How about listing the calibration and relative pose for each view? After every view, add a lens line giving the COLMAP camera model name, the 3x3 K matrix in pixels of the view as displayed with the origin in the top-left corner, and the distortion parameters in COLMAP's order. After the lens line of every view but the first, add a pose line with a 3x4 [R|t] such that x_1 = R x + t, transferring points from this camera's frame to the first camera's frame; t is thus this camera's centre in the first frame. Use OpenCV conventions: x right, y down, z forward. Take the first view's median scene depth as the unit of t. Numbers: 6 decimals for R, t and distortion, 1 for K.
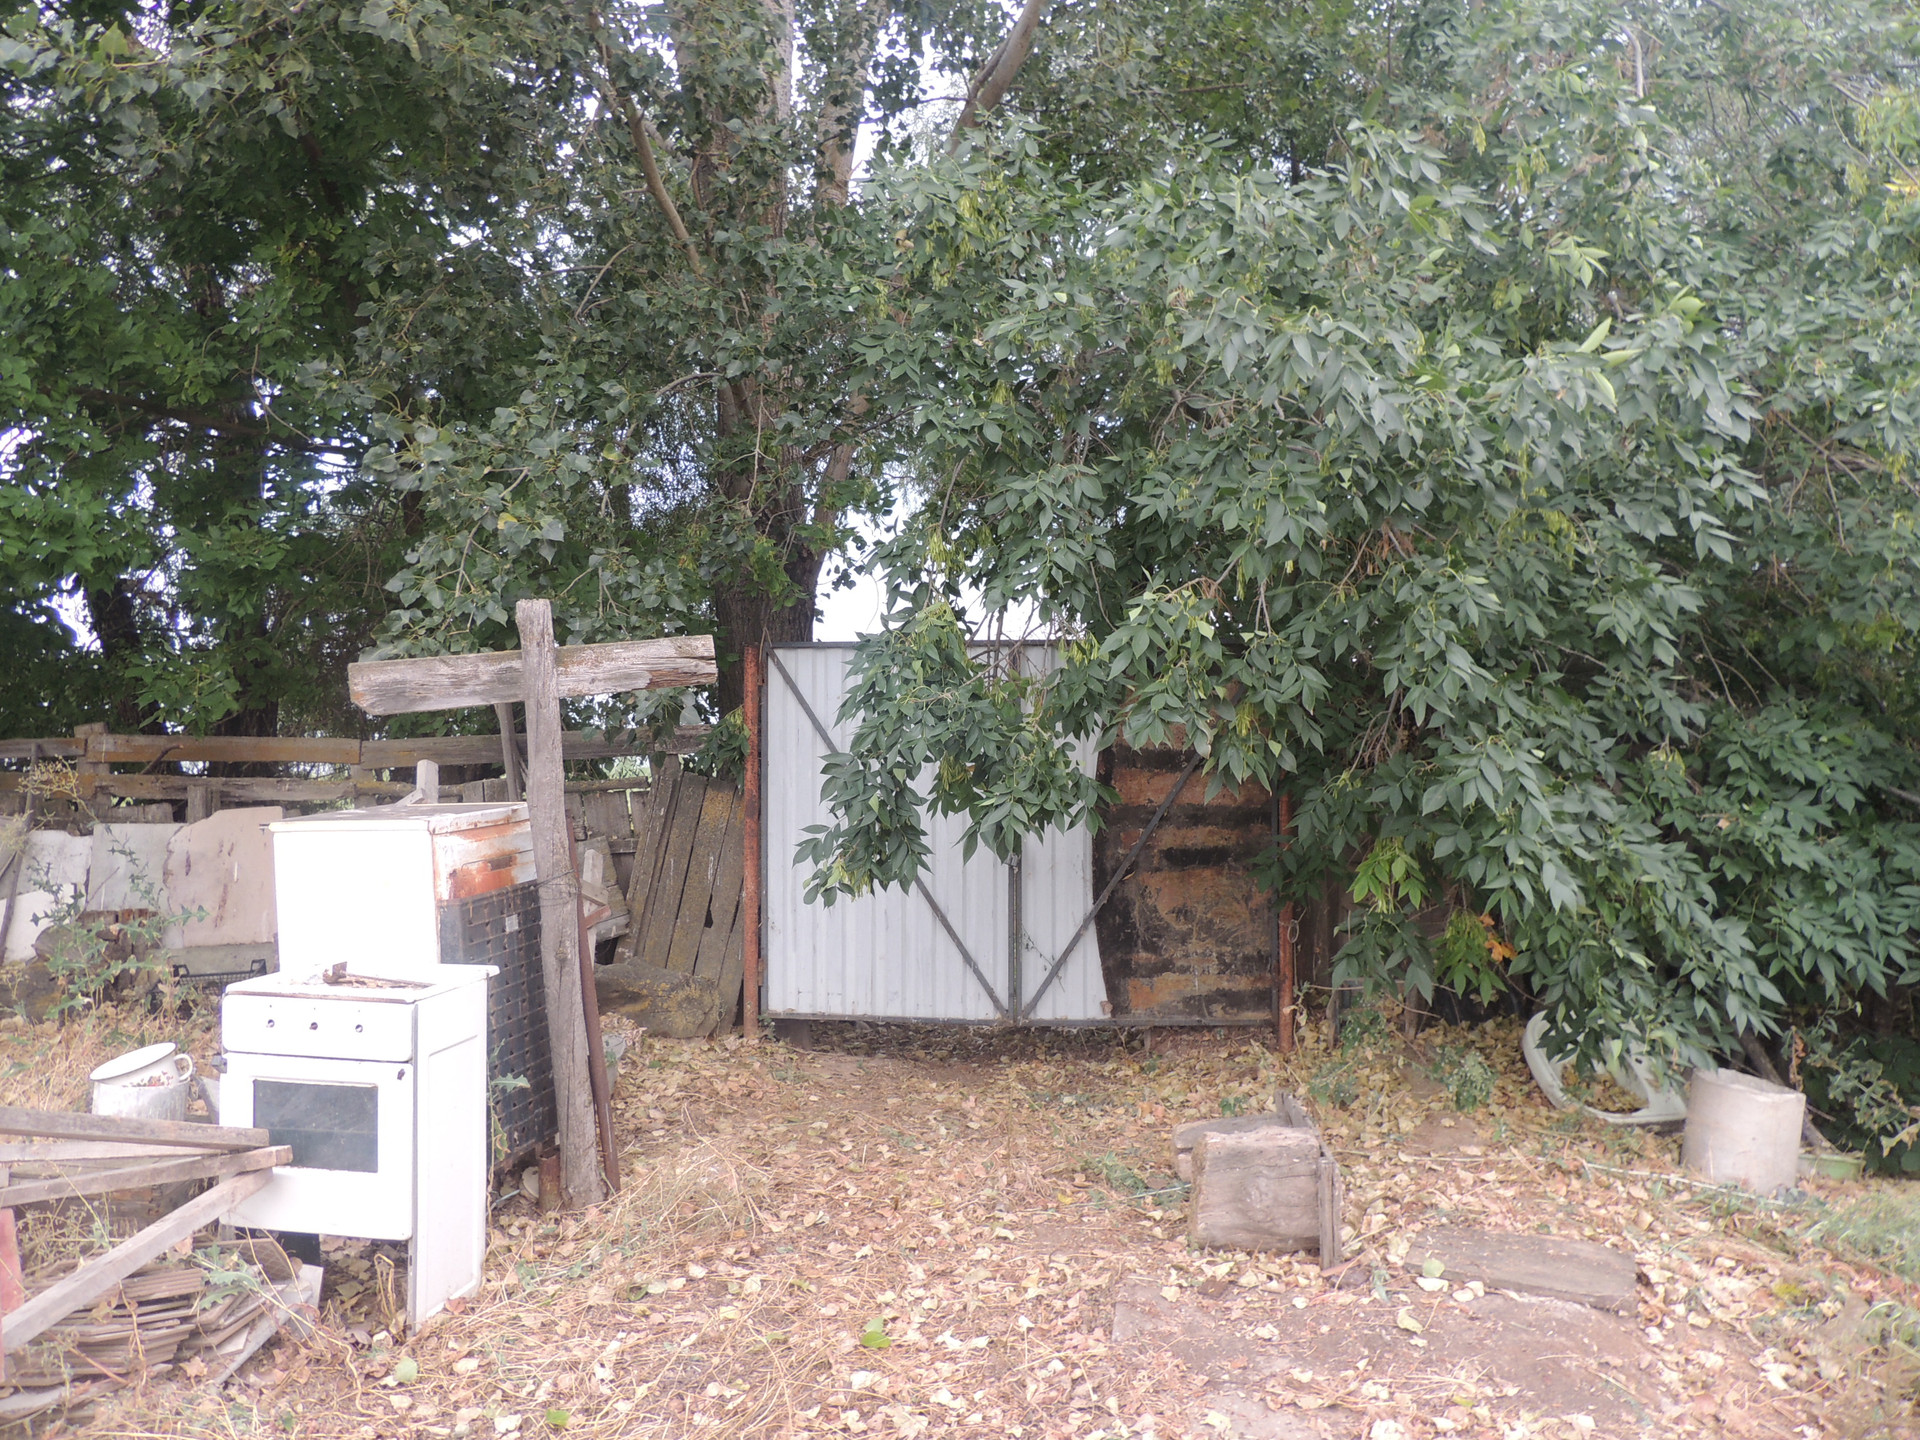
lens RADIAL K [[1370.8, 0, 949.5], [0, 1370.8, 719.5], [0, 0, 1]] dist [-0.027096, 0.010564]
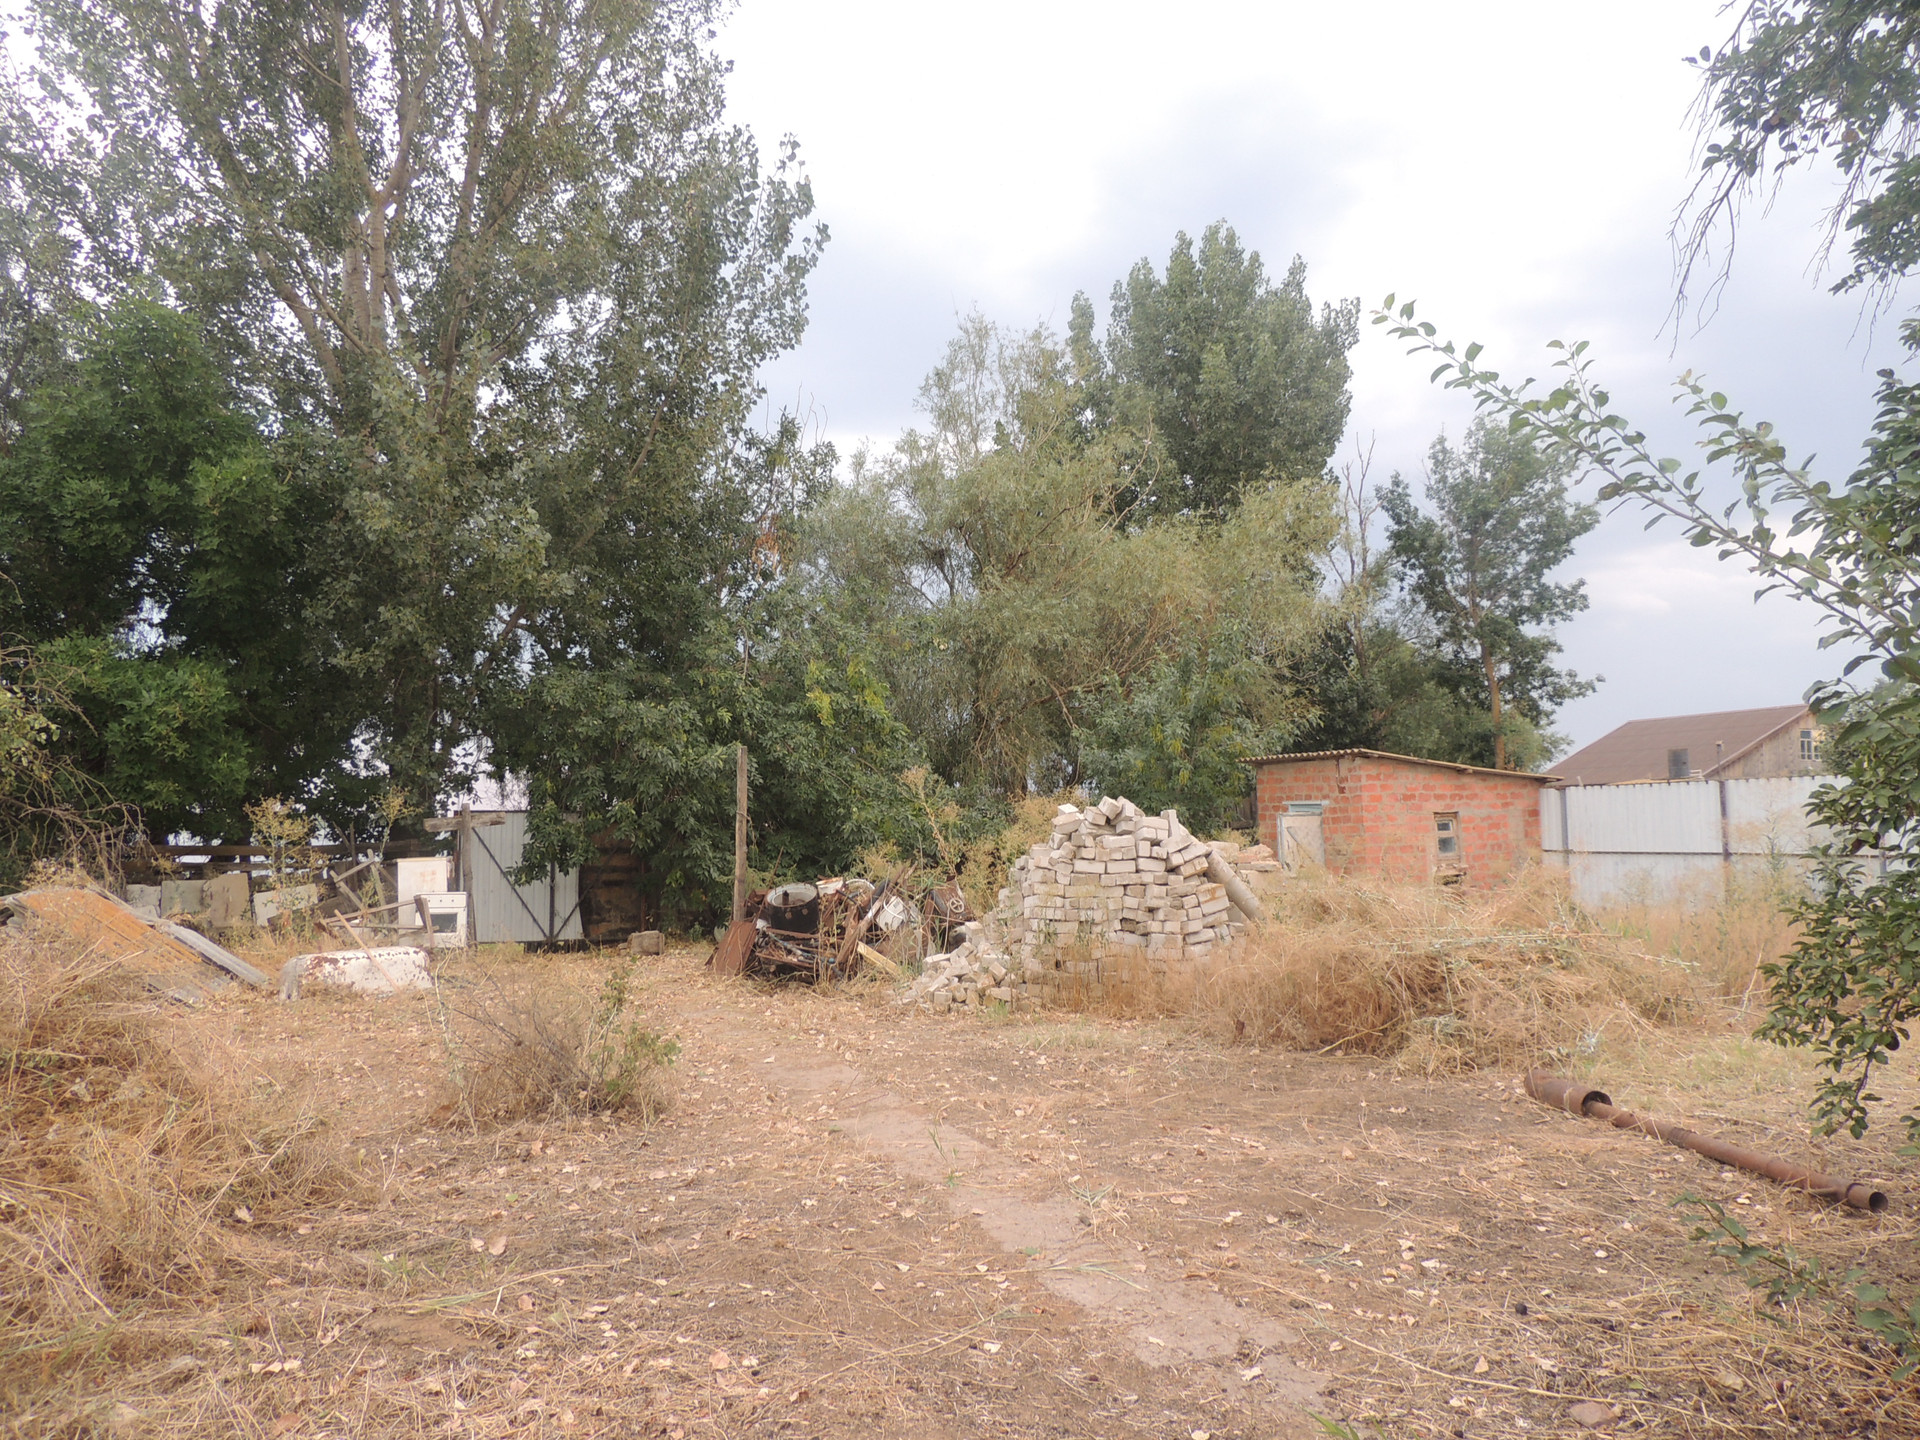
lens RADIAL K [[1370.8, 0, 957.1], [0, 1370.8, 716.7], [0, 0, 1]] dist [-0.027096, 0.010564]
pose [[0.874481, 0.042564, 0.483189, -0.790925], [0.008764, 0.994593, -0.103476, 0.068804], [-0.484981, 0.094722, 0.869380, -2.534026]]
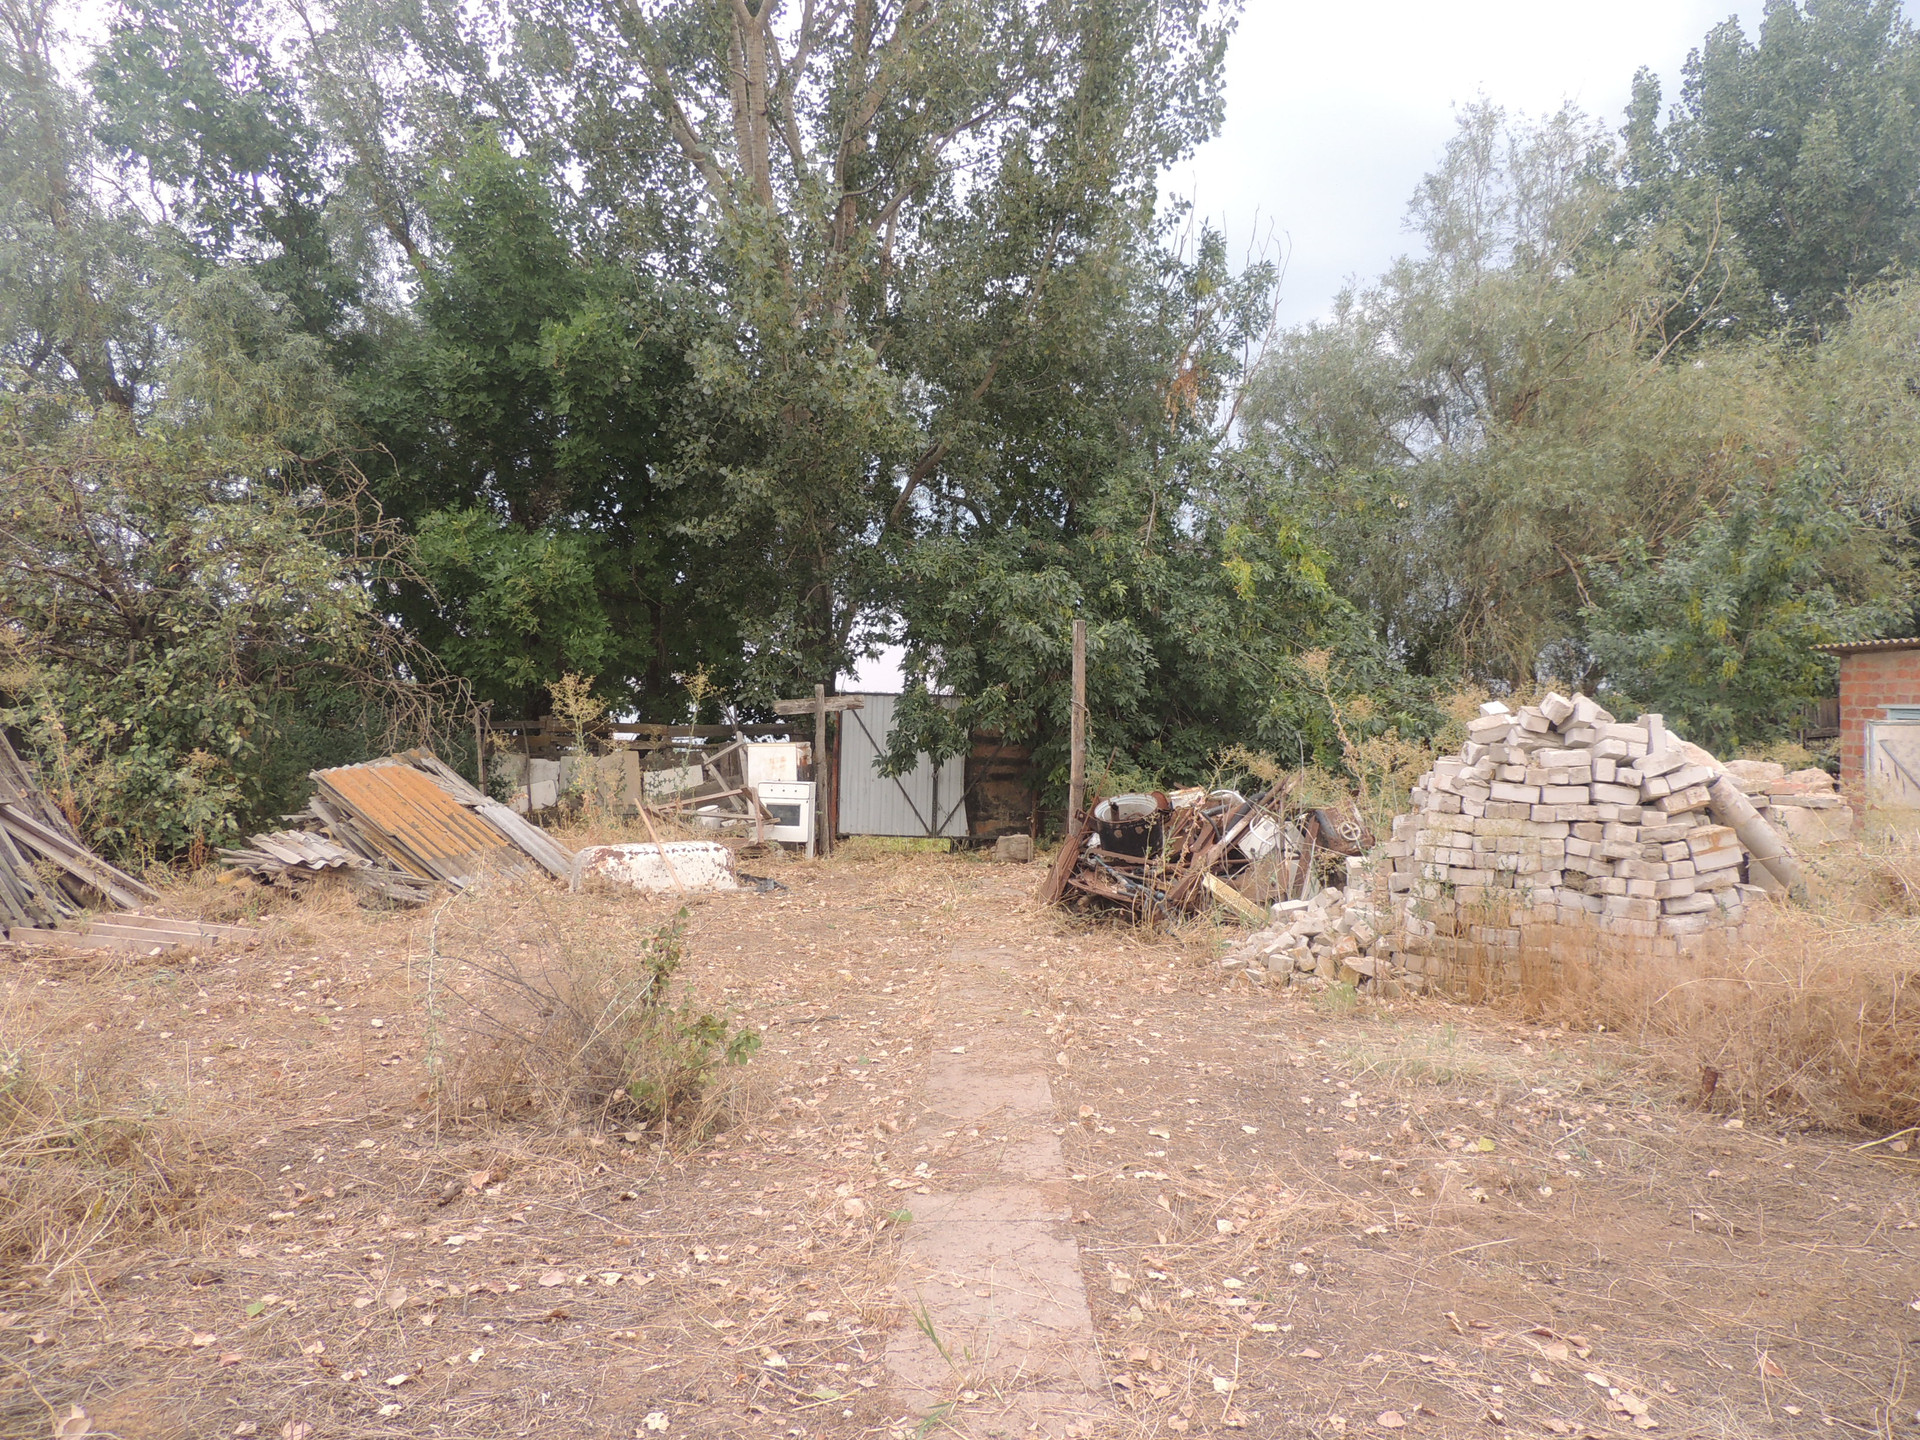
lens RADIAL K [[1370.8, 0, 955.4], [0, 1370.8, 718.6], [0, 0, 1]] dist [-0.027096, 0.010564]
pose [[0.991728, 0.029897, 0.124824, -0.319176], [-0.028071, 0.999472, -0.016356, 0.041440], [-0.125247, 0.012716, 0.992044, -2.111909]]
